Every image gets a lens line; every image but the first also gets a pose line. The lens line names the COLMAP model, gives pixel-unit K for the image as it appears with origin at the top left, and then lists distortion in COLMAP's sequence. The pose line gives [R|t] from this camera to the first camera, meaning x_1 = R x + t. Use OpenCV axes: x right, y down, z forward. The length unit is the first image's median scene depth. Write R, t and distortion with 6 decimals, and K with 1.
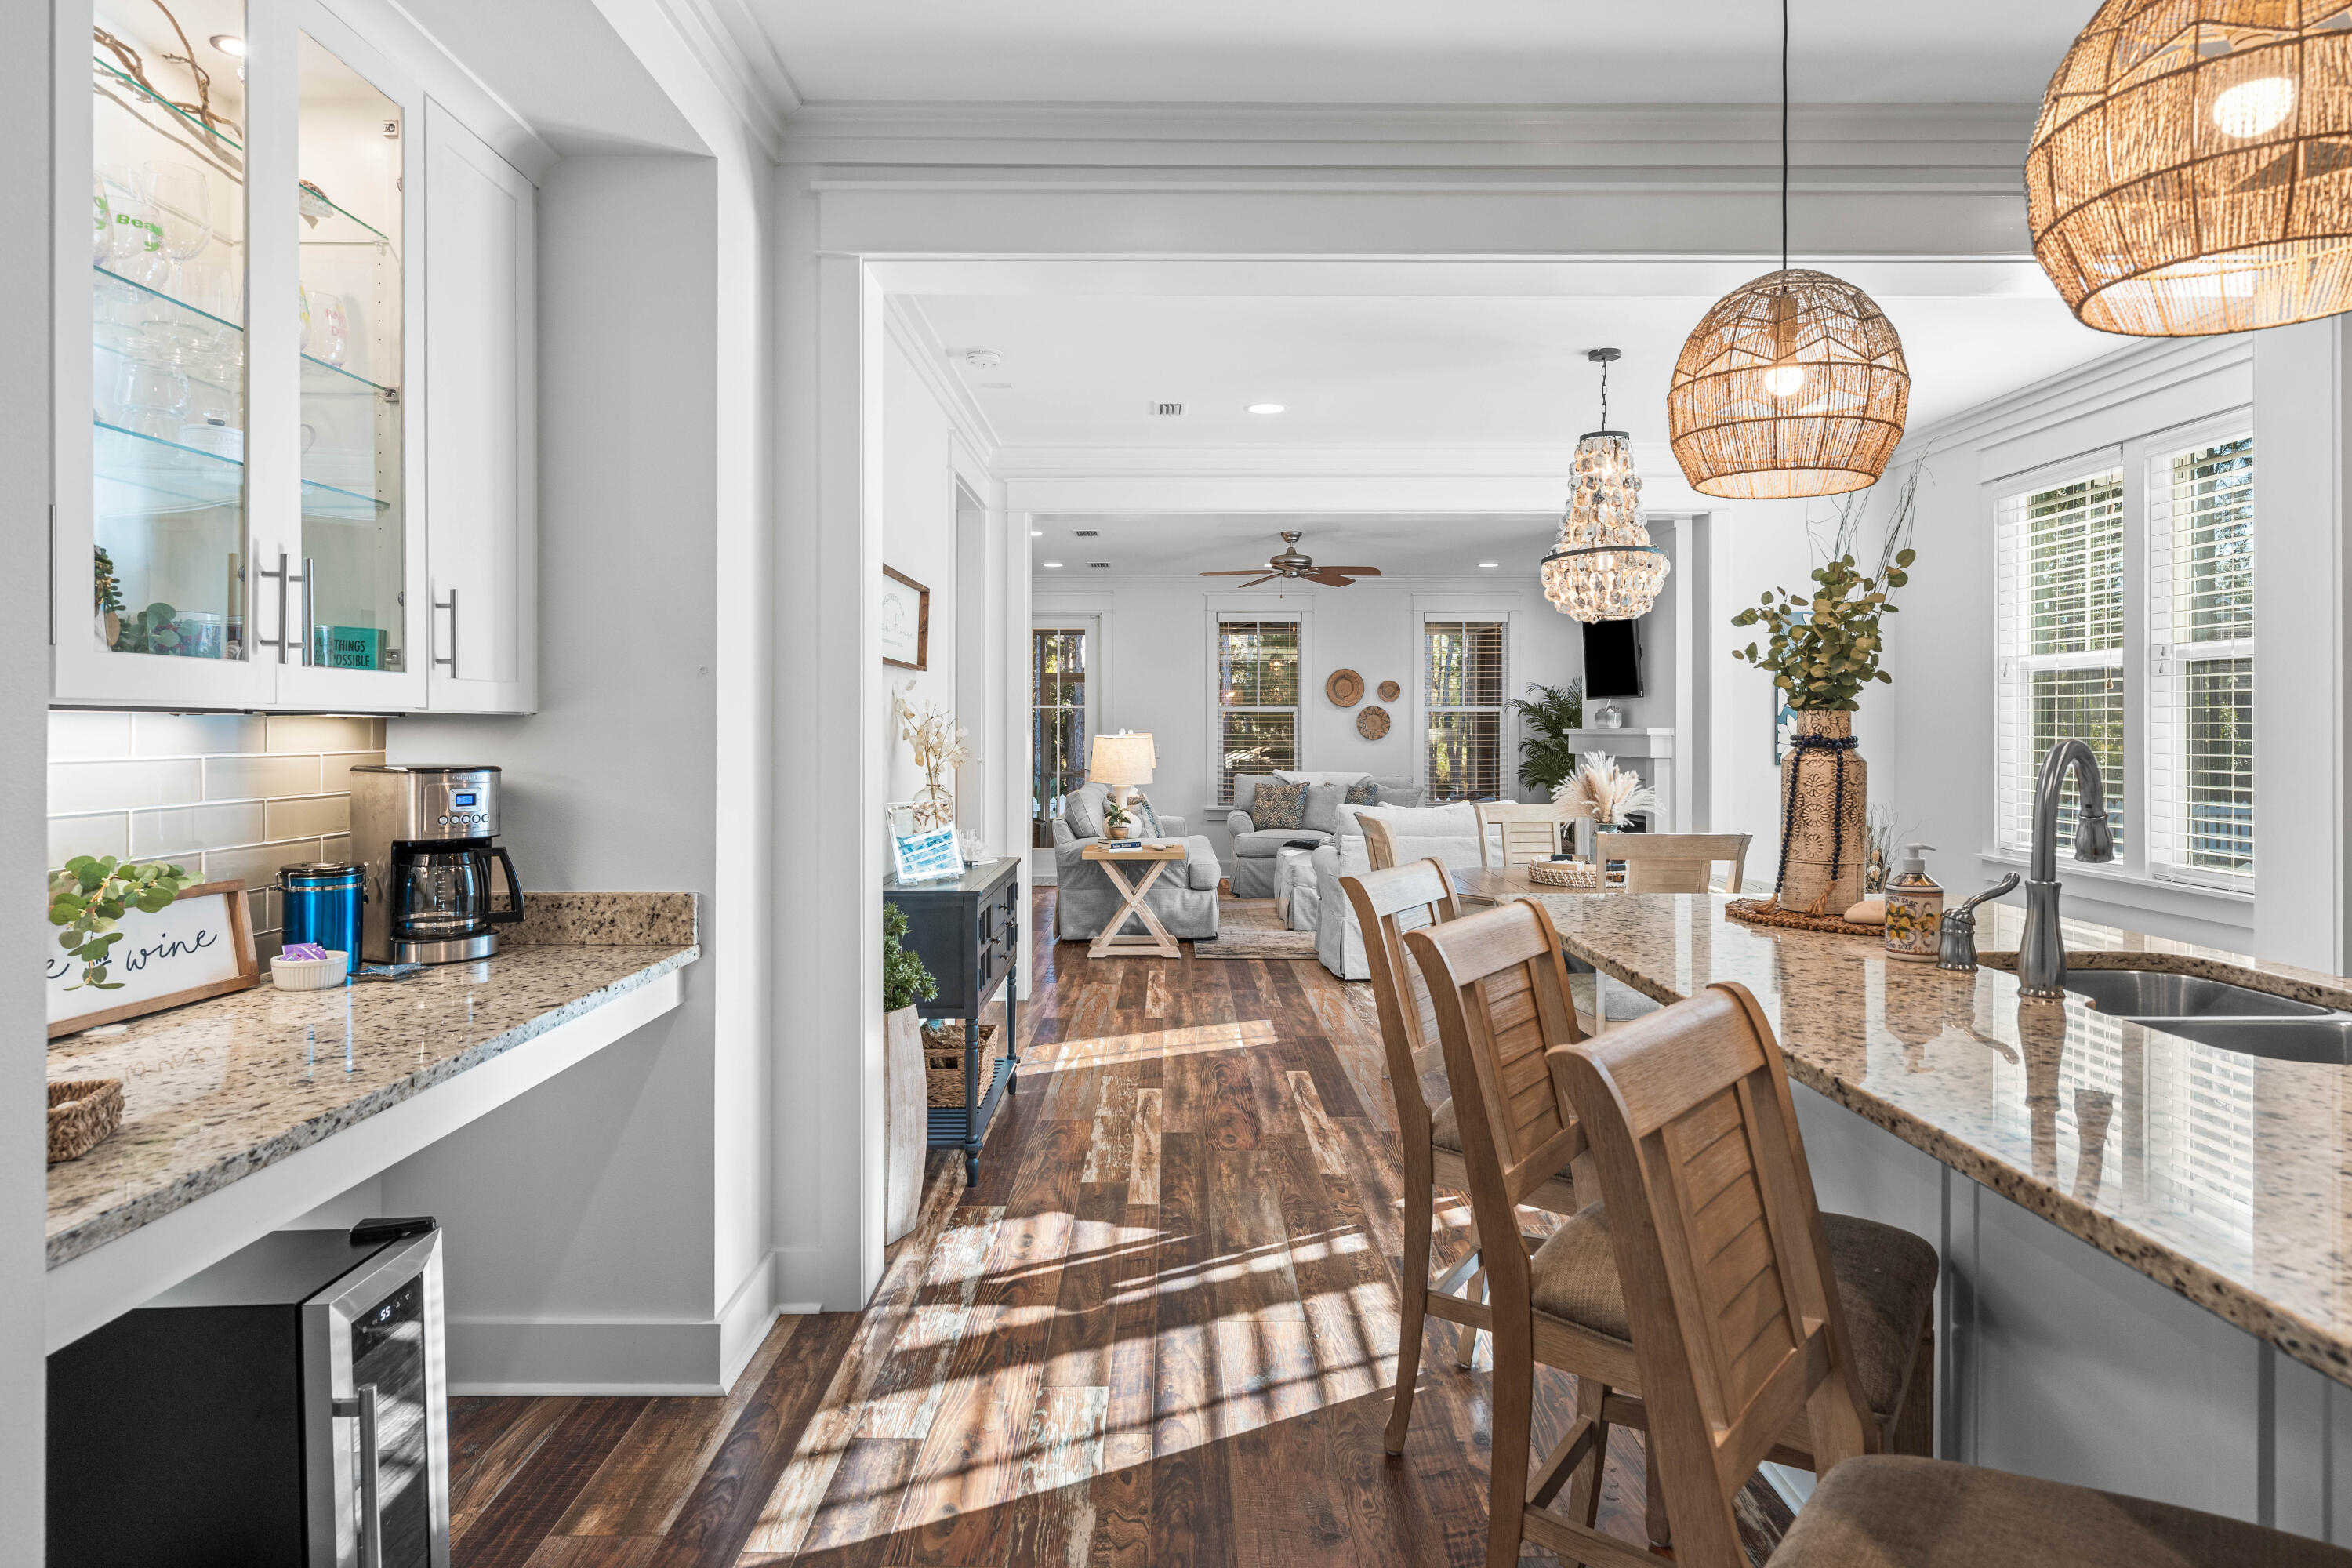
lens RADIAL K [[1324.9, 0, 1167.1], [0, 1324.9, 729.8], [0, 0, 1]] dist [0.000866, 0.001648]
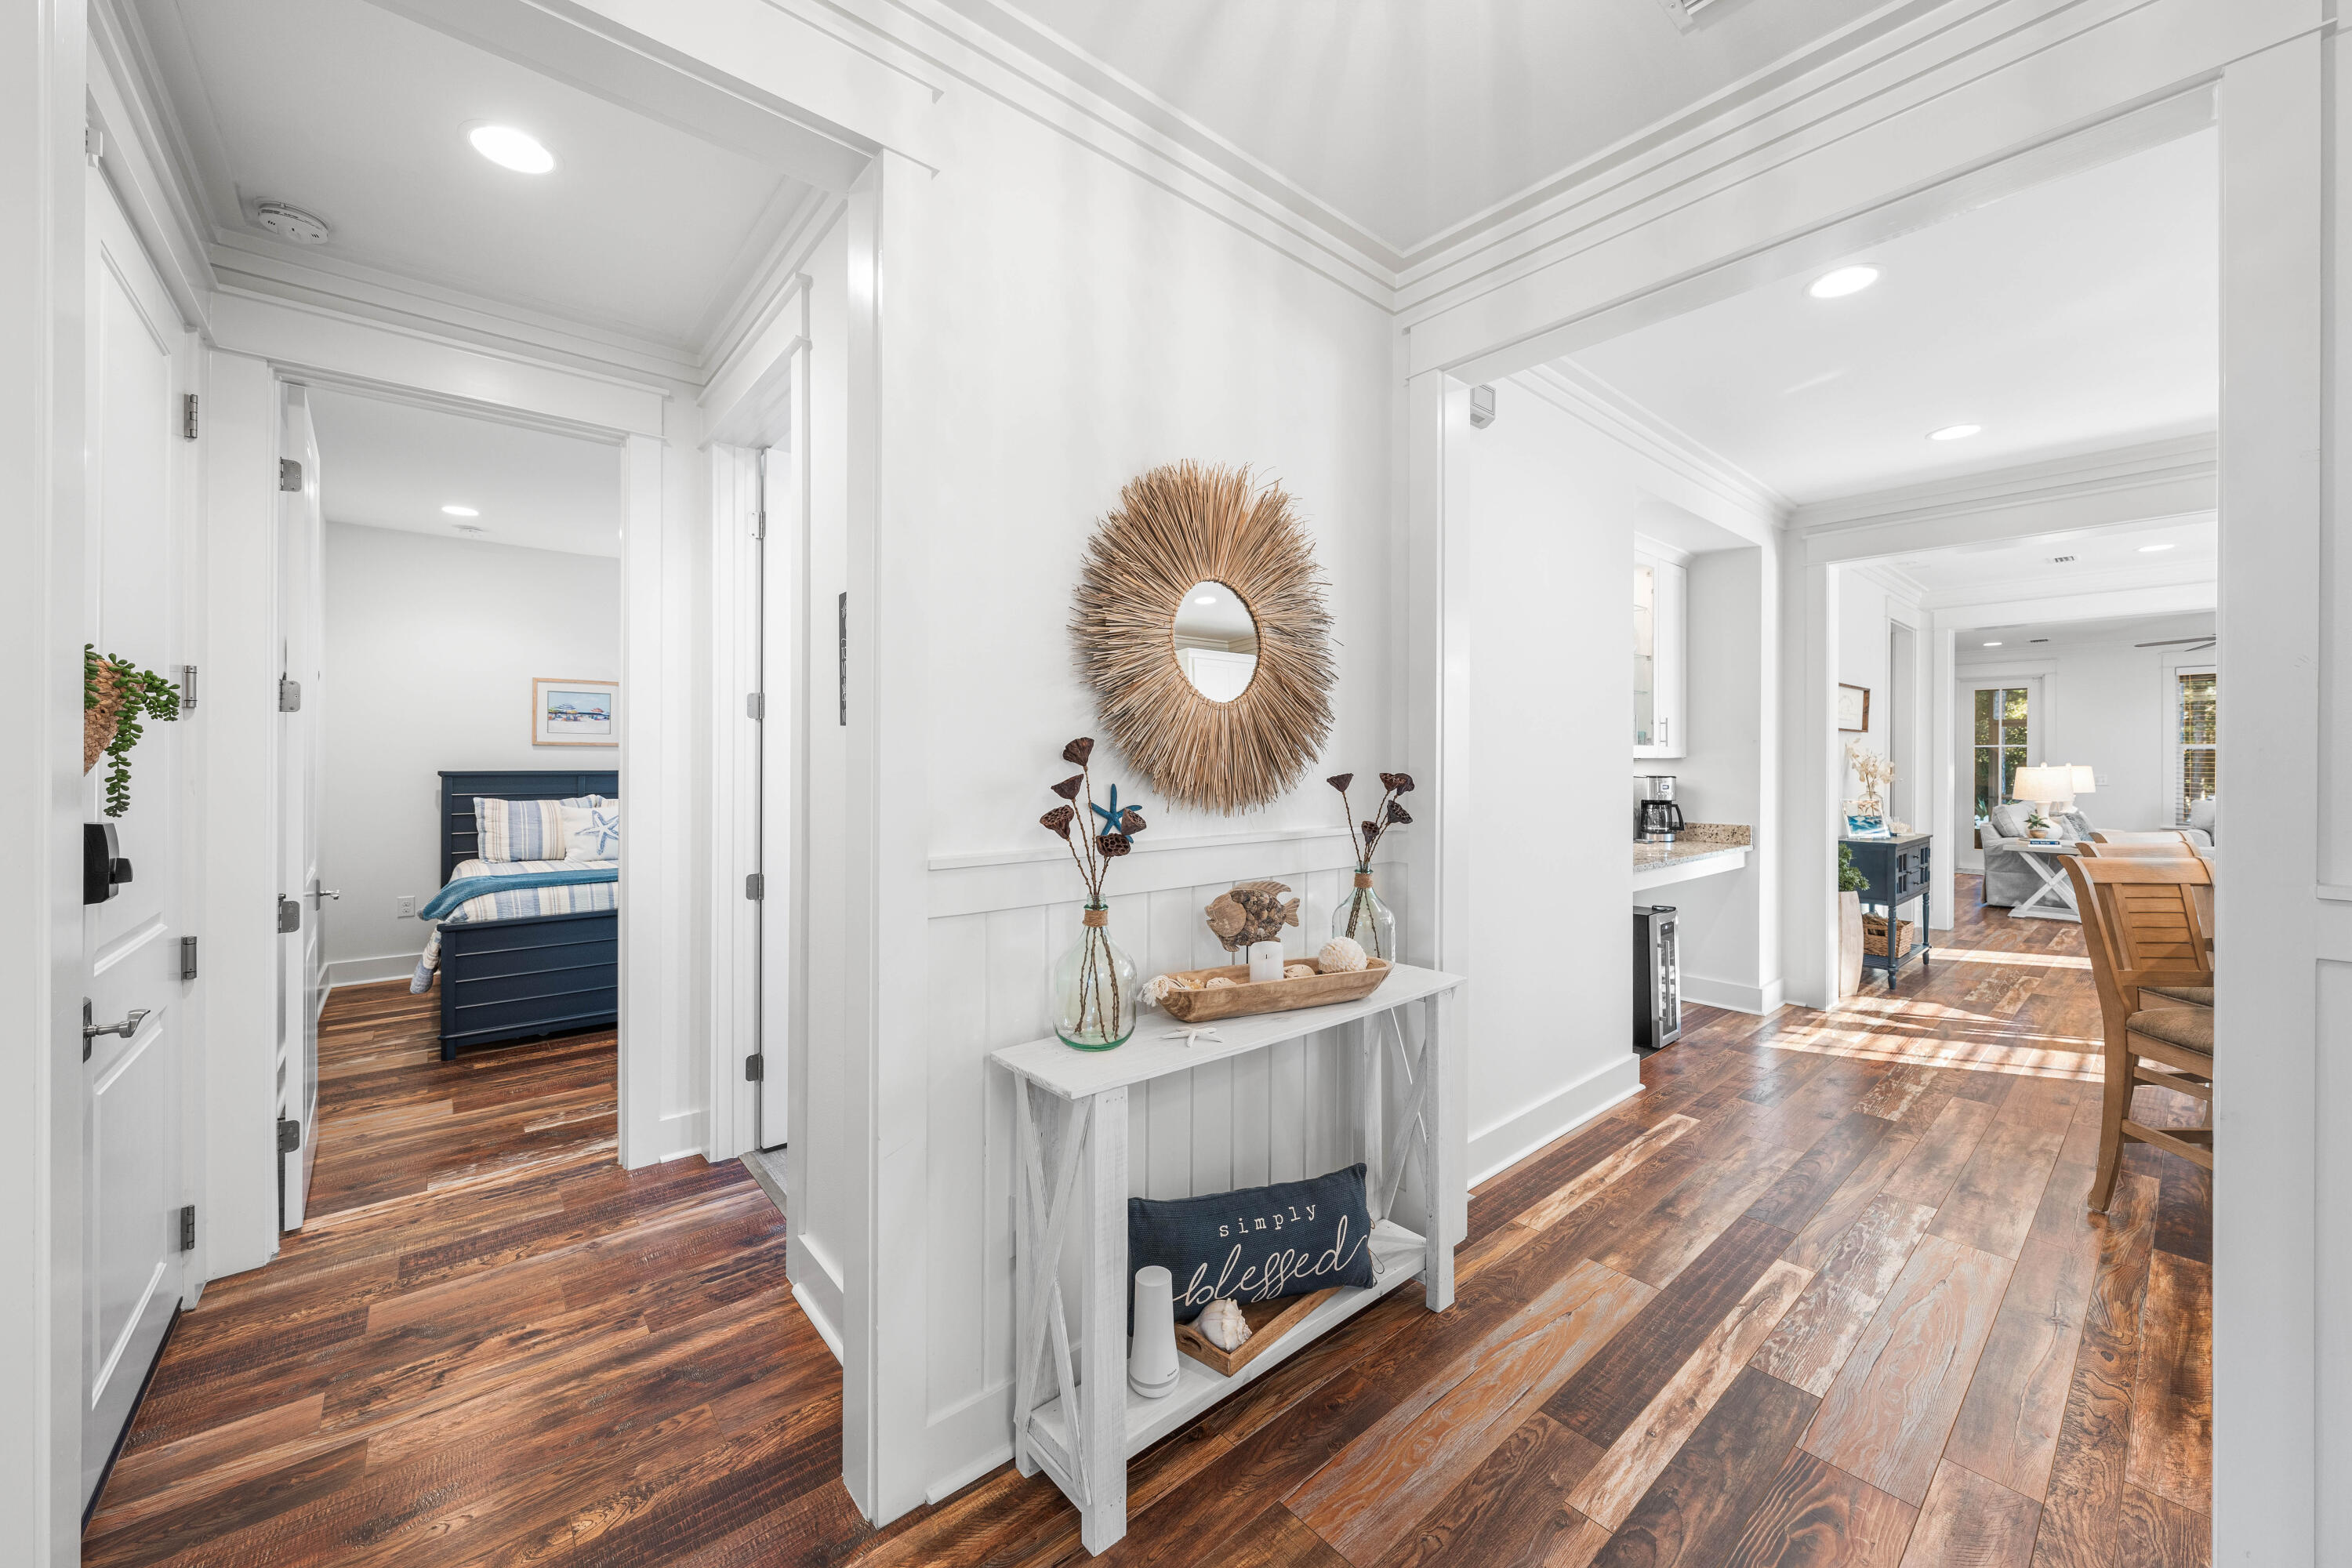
lens RADIAL K [[884.5, 0, 1182.5], [0, 884.5, 754.3], [0, 0, 1]] dist [0.001239, 0.000108]
pose [[0.657097, 0.000030, -0.753806, 0.185849], [-0.004470, 0.999983, -0.003857, -0.005927], [0.753793, 0.005904, 0.657086, -0.822904]]
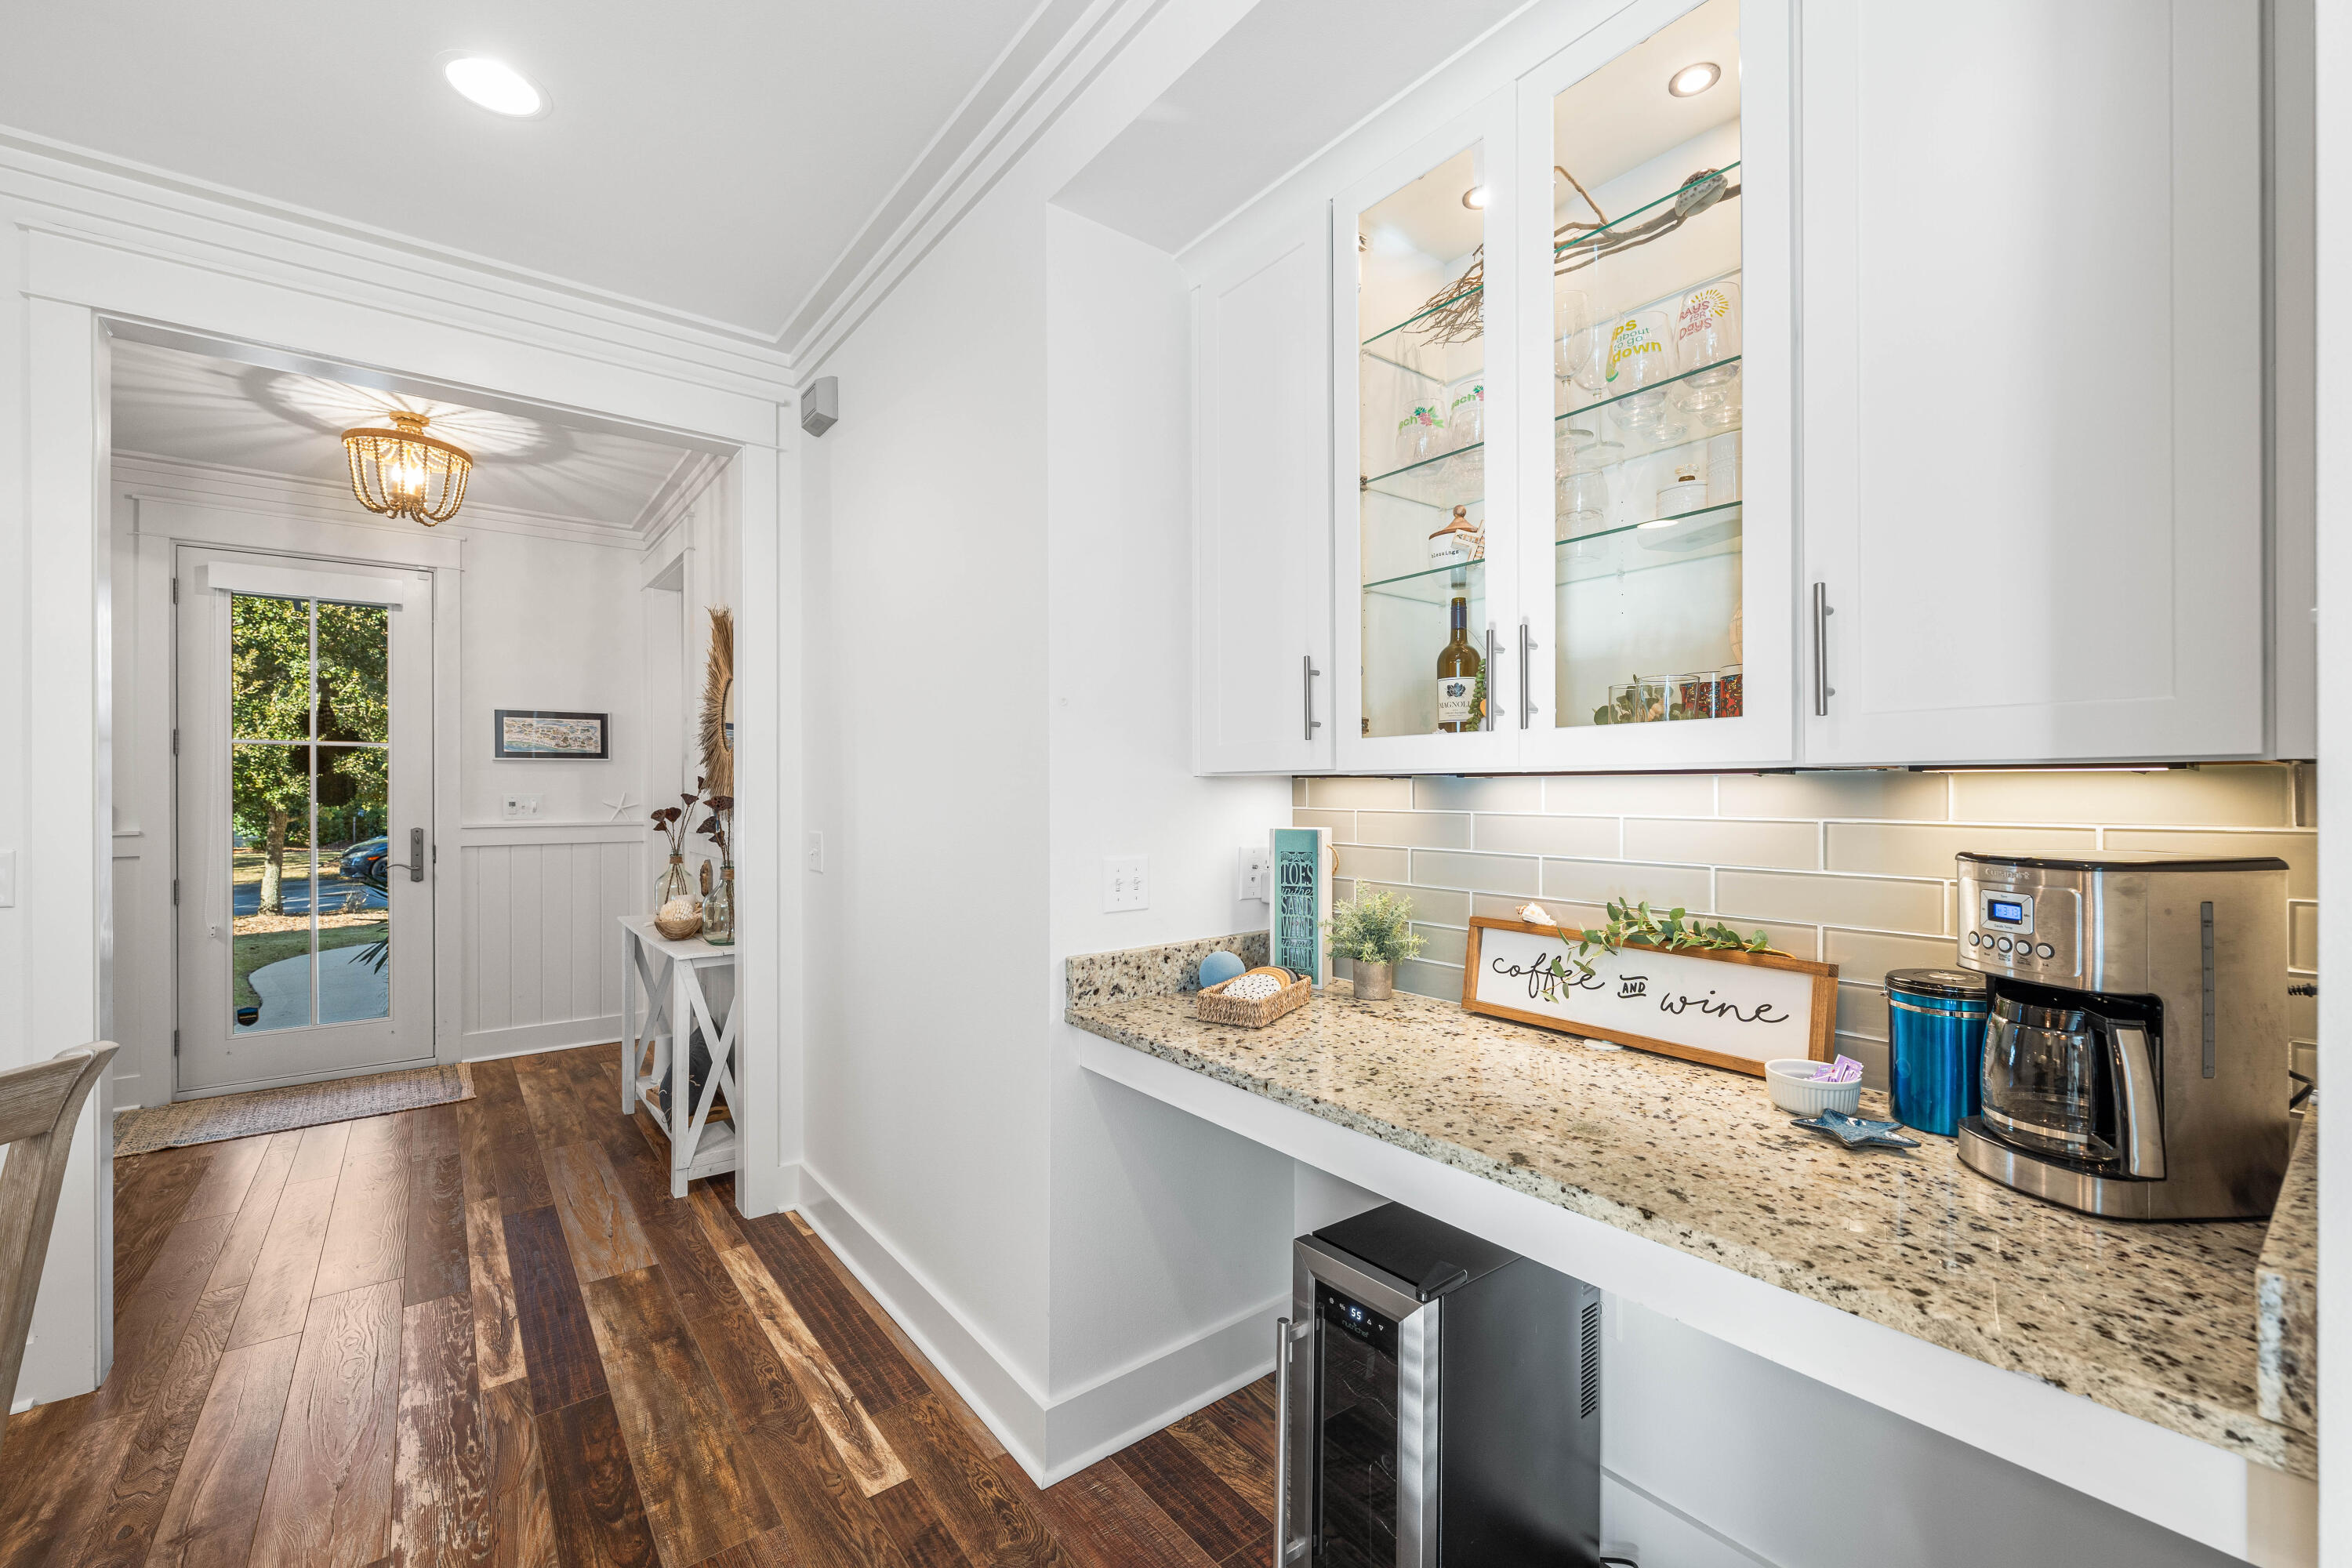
lens RADIAL K [[964.2, 0, 1166.7], [0, 964.2, 787.3], [0, 0, 1]] dist [-0.000182, 0.000457]
pose [[-0.791157, 0.000886, -0.611612, 0.017137], [0.001946, 0.999998, -0.001068, -0.001501], [0.611610, -0.002035, -0.791157, 0.814327]]
